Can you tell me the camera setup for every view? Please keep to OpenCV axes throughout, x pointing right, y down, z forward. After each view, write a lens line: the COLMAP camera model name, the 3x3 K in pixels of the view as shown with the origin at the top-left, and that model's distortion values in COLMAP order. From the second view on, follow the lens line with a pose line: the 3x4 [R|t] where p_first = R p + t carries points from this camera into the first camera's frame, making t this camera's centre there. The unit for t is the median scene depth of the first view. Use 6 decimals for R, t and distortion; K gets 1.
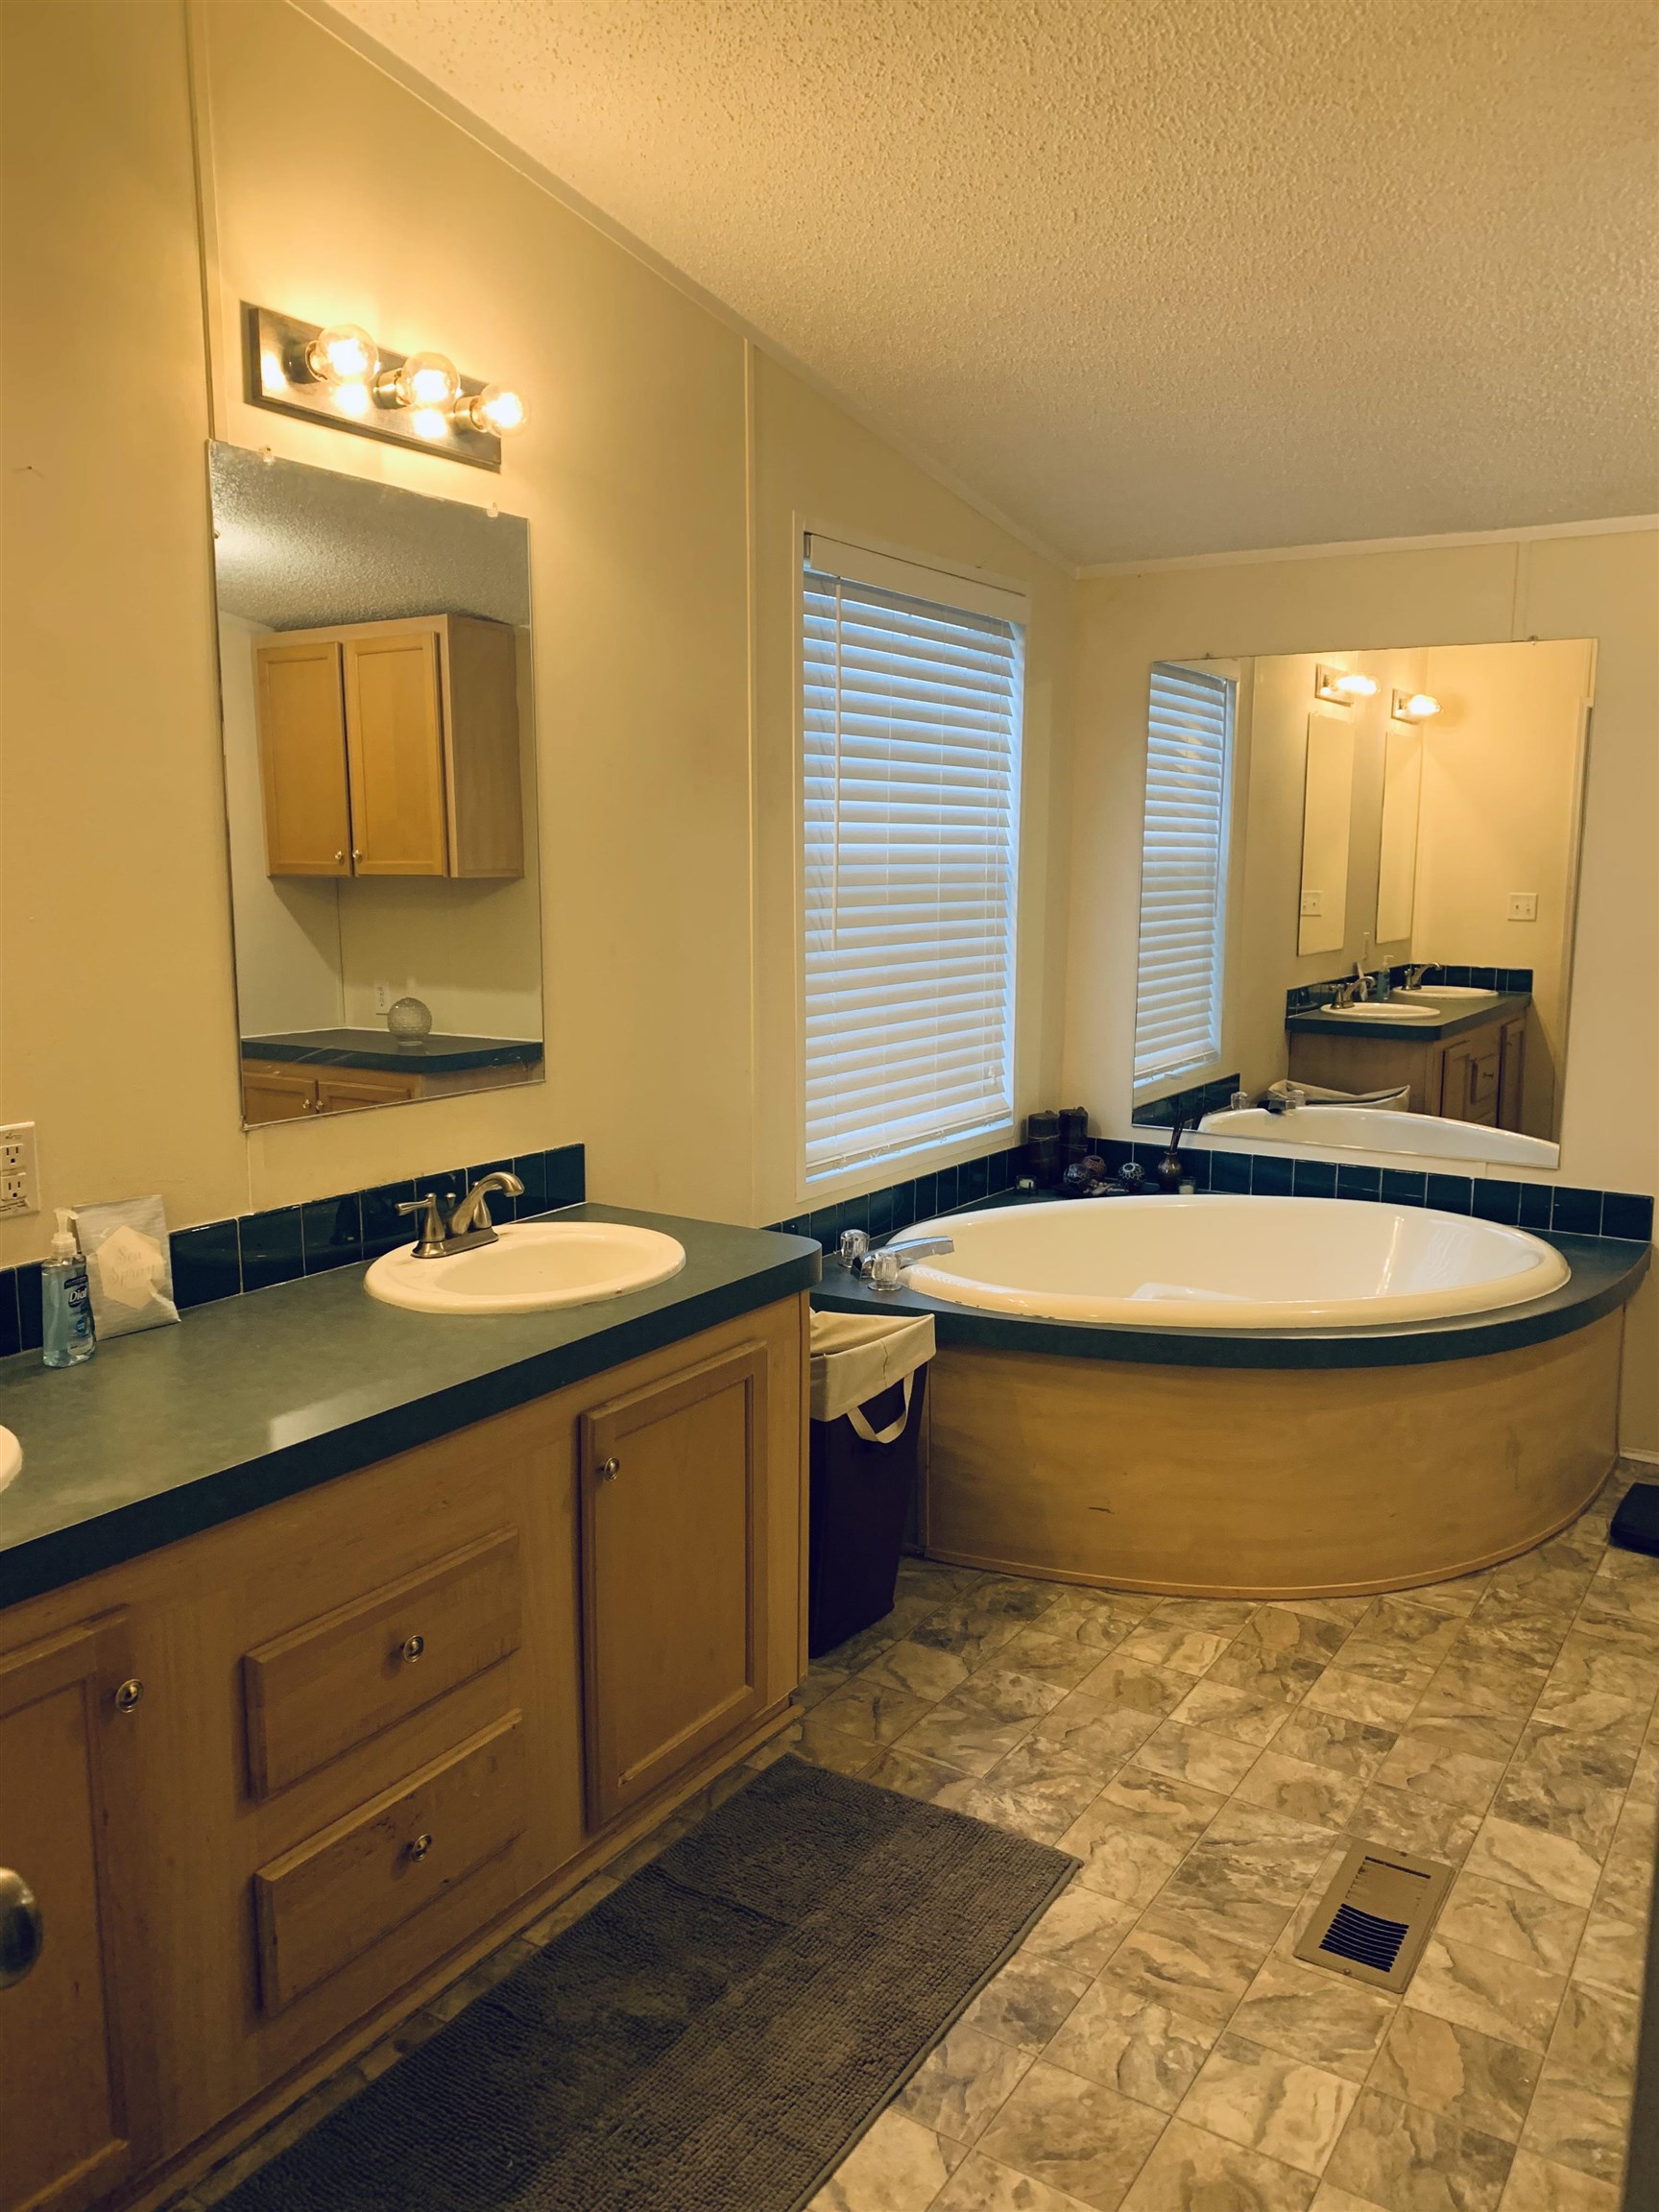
lens RADIAL K [[1670.5, 0, 829.5], [0, 1670.5, 1106.0], [0, 0, 1]] dist [0.010342, -0.002615]
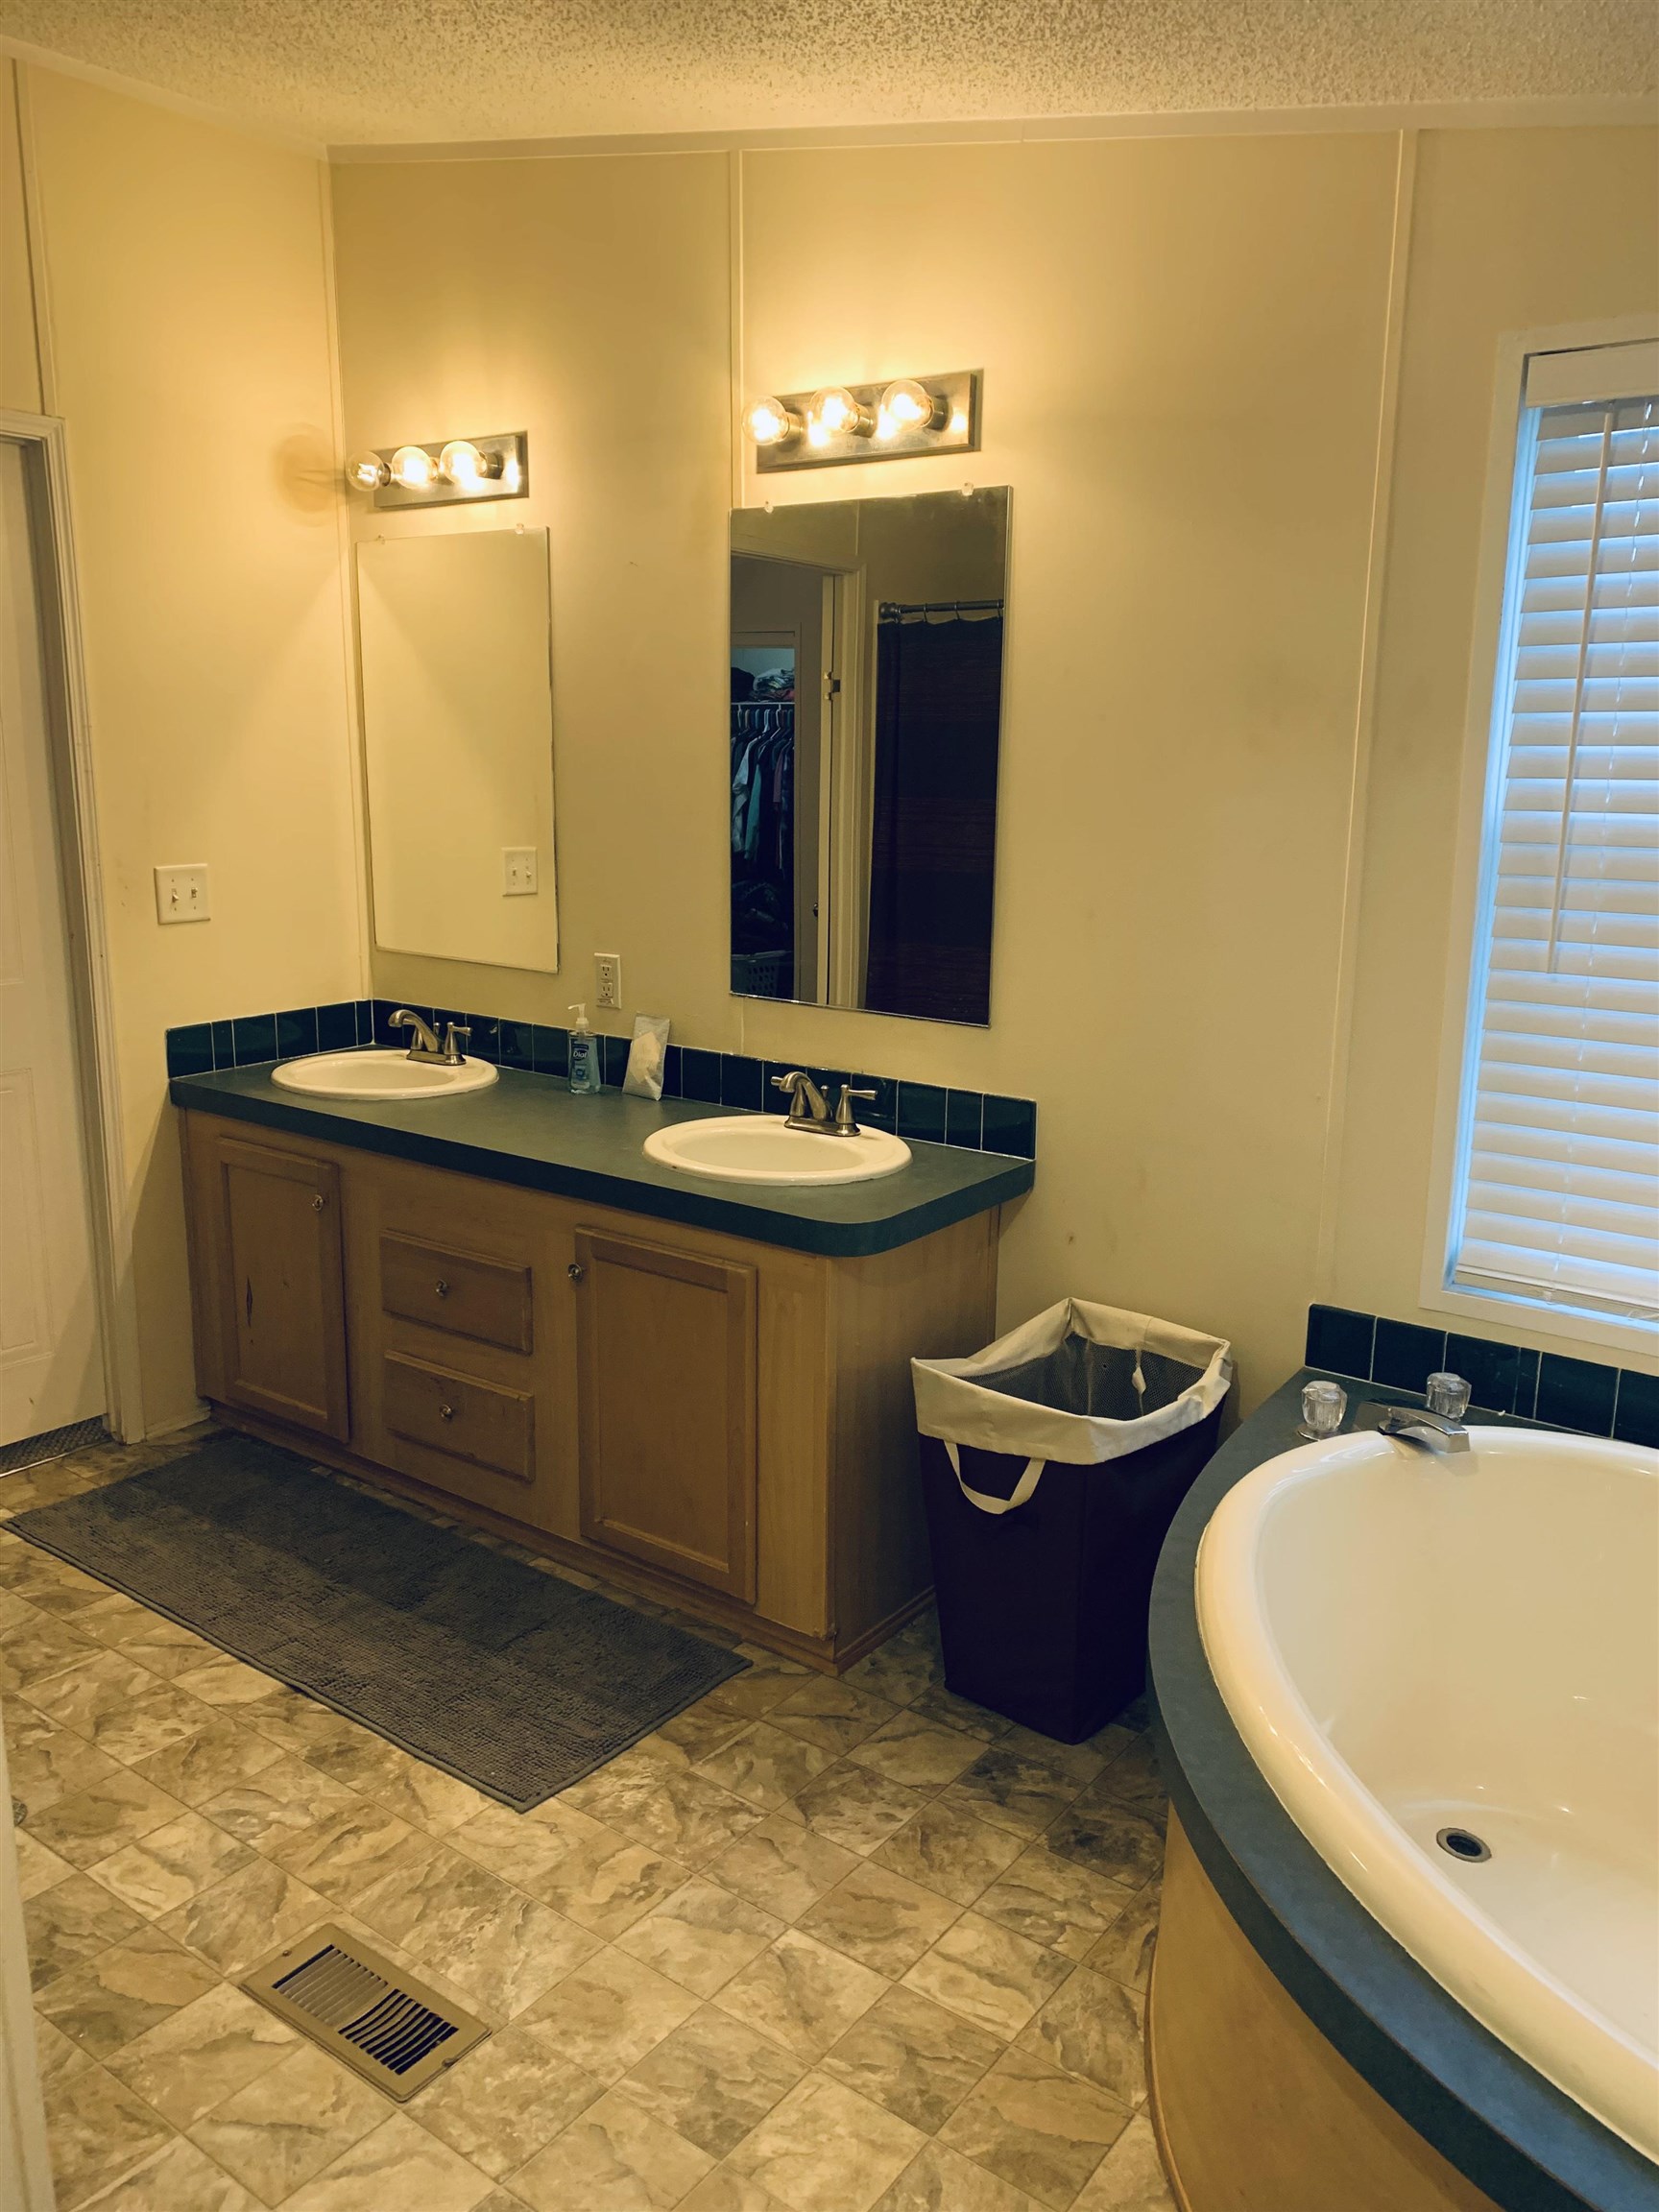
lens RADIAL K [[1640.3, 0, 829.5], [0, 1640.3, 1106.0], [0, 0, 1]] dist [0.032423, -0.037369]
pose [[-0.062022, 0.203482, -0.977112, 1.111978], [-0.170000, 0.962538, 0.211238, -0.219743], [0.983490, 0.179211, -0.025106, 1.219900]]
